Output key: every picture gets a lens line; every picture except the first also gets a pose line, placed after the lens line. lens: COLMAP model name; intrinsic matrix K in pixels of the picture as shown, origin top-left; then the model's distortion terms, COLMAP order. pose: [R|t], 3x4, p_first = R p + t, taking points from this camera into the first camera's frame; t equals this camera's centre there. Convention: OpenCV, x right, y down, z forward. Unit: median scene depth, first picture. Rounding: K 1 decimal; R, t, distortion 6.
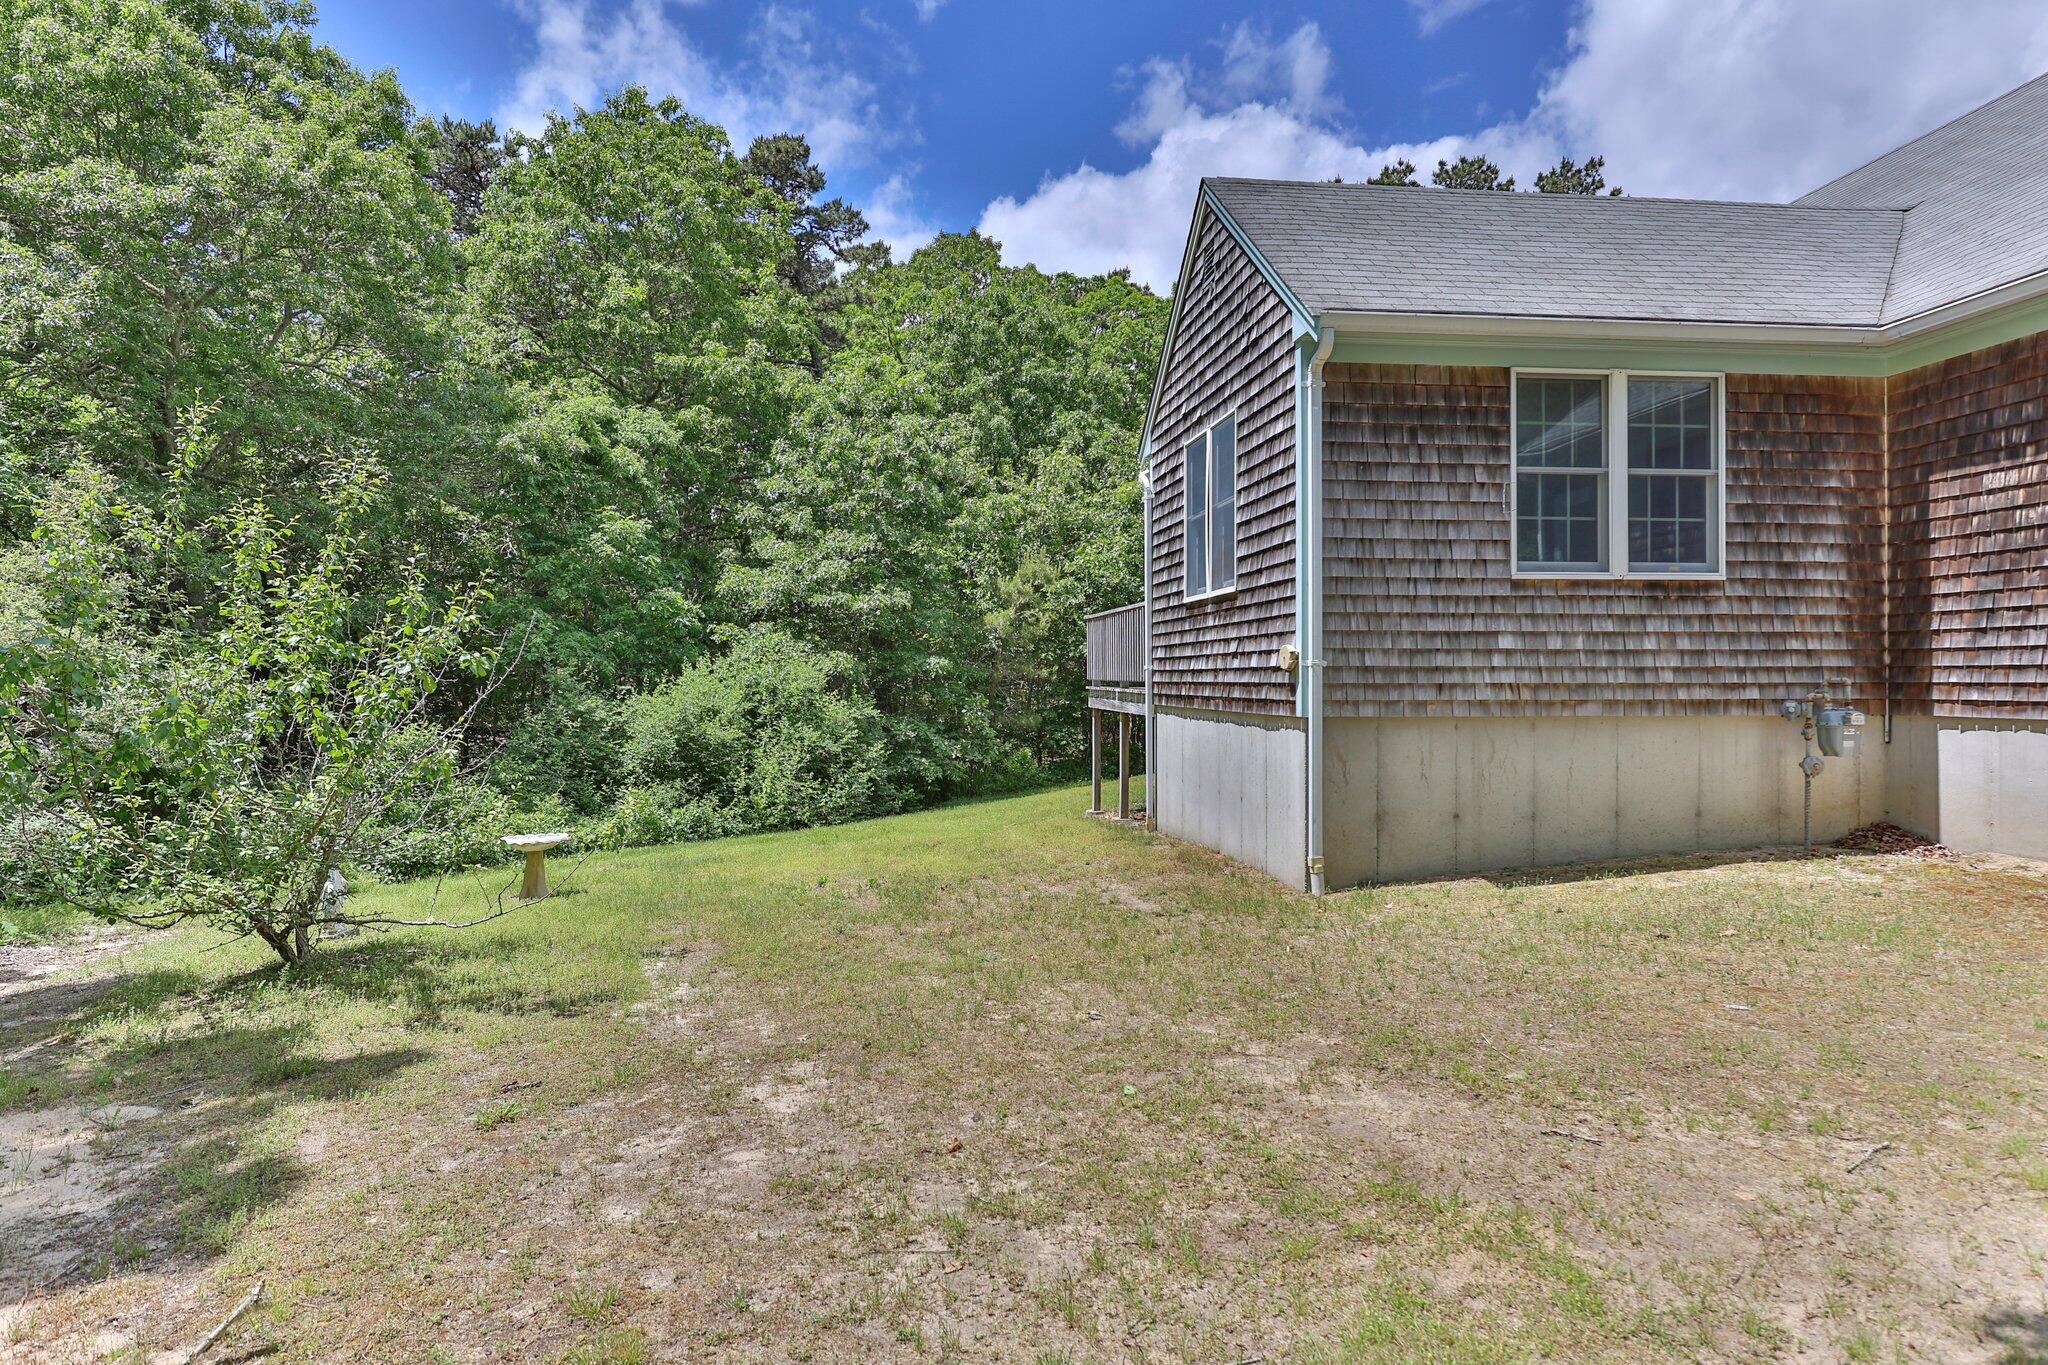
lens RADIAL K [[1117.1, 0, 1037.7], [0, 1117.1, 688.1], [0, 0, 1]] dist [-0.006493, -0.000644]
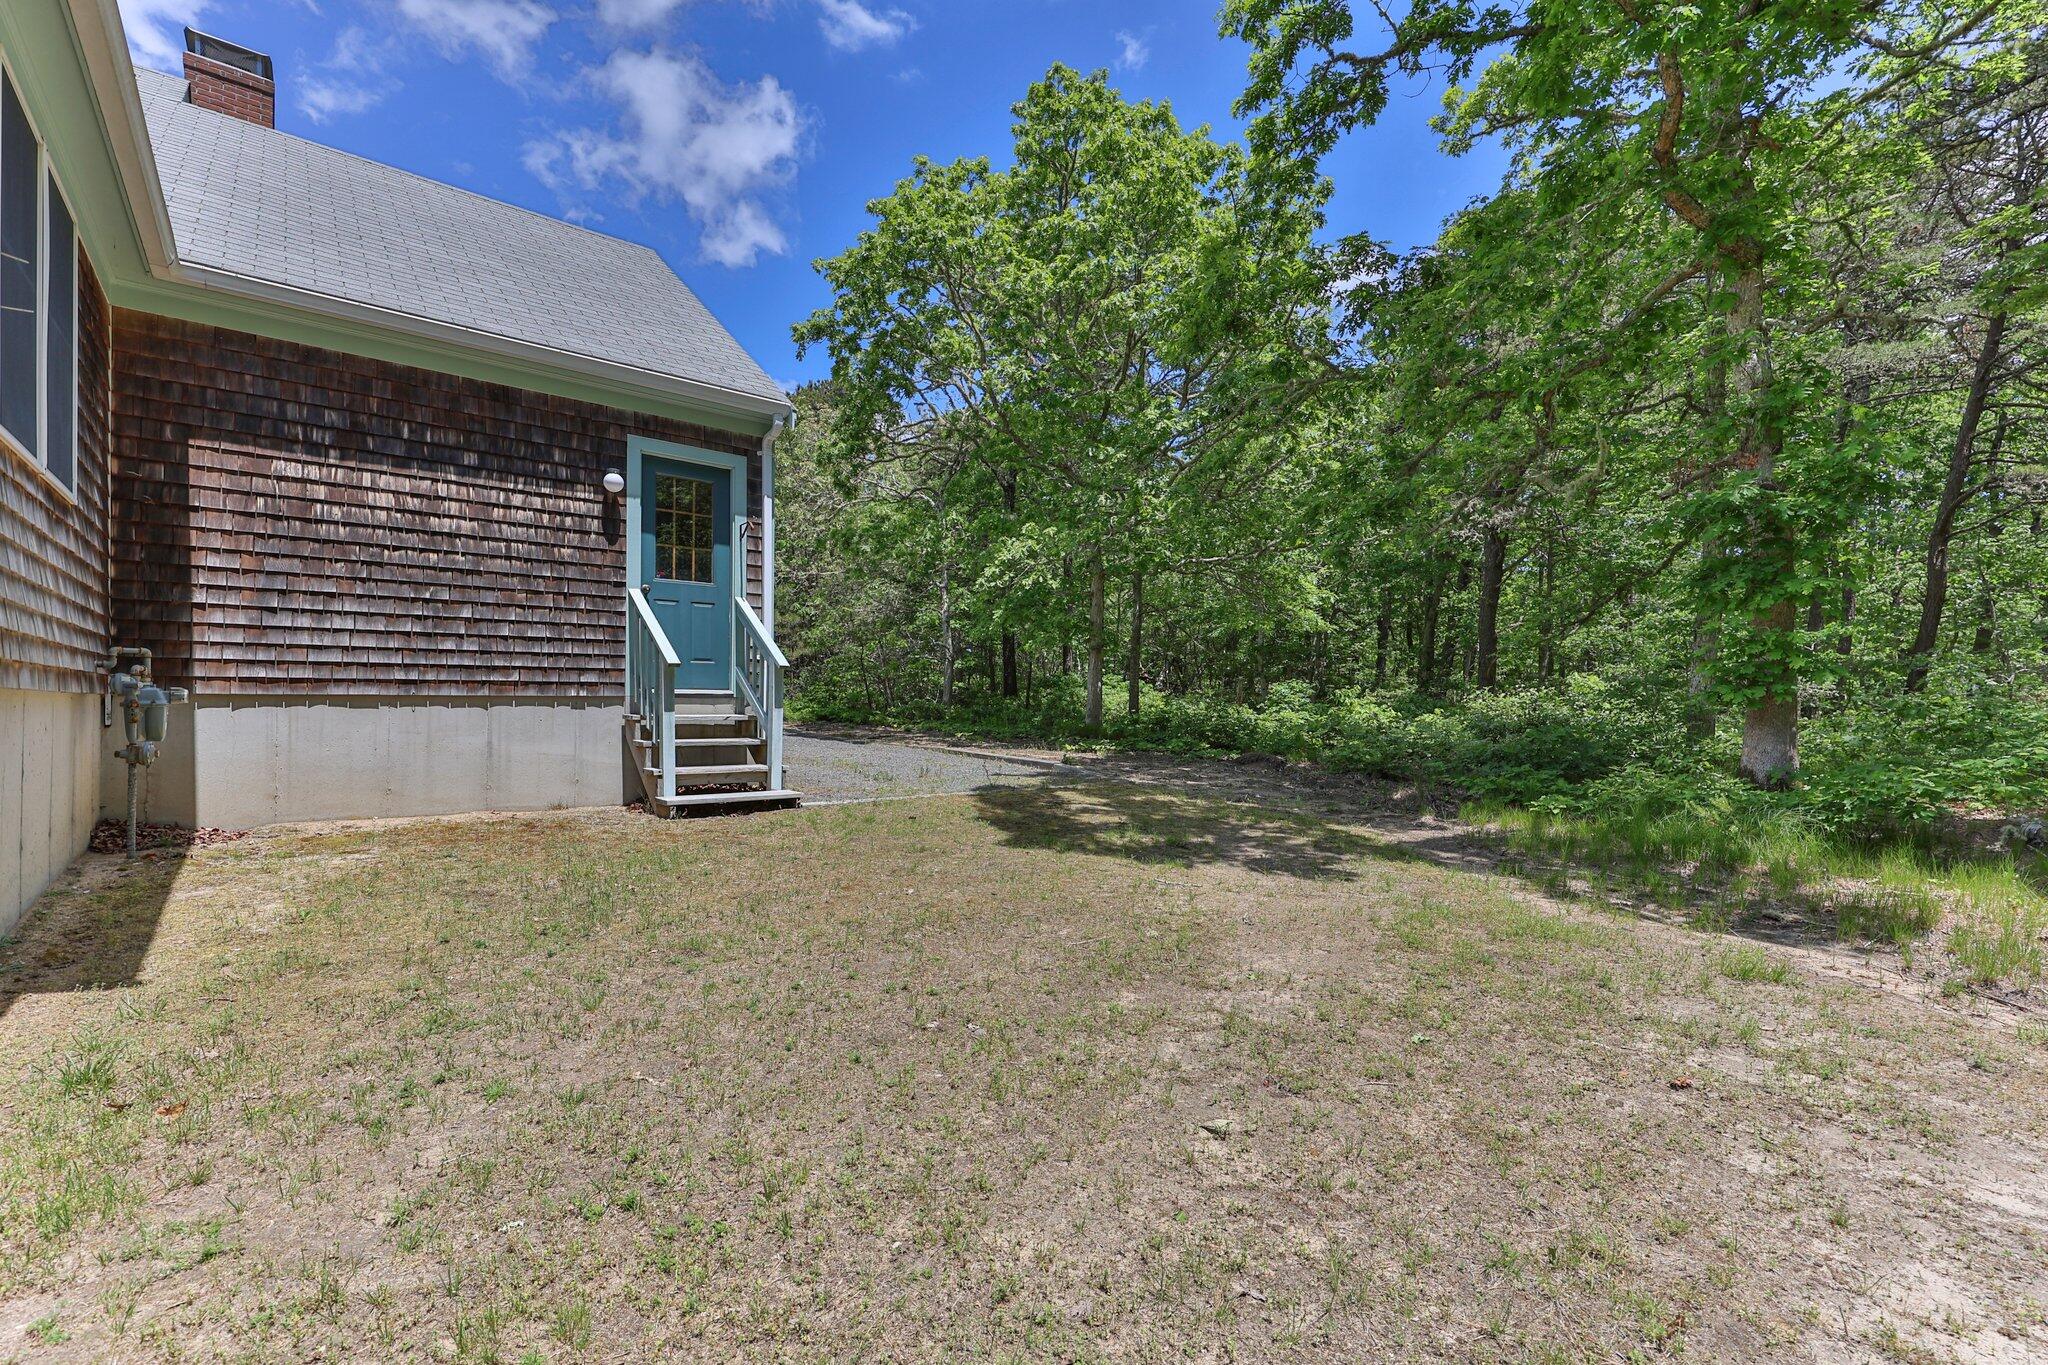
lens RADIAL K [[835.1, 0, 1029.1], [0, 835.1, 704.5], [0, 0, 1]] dist [-0.000298, -0.000541]
pose [[-0.496628, -0.005783, 0.867944, -0.180324], [0.000261, 0.999977, 0.006812, 0.032054], [-0.867964, 0.003609, -0.496615, 0.793775]]
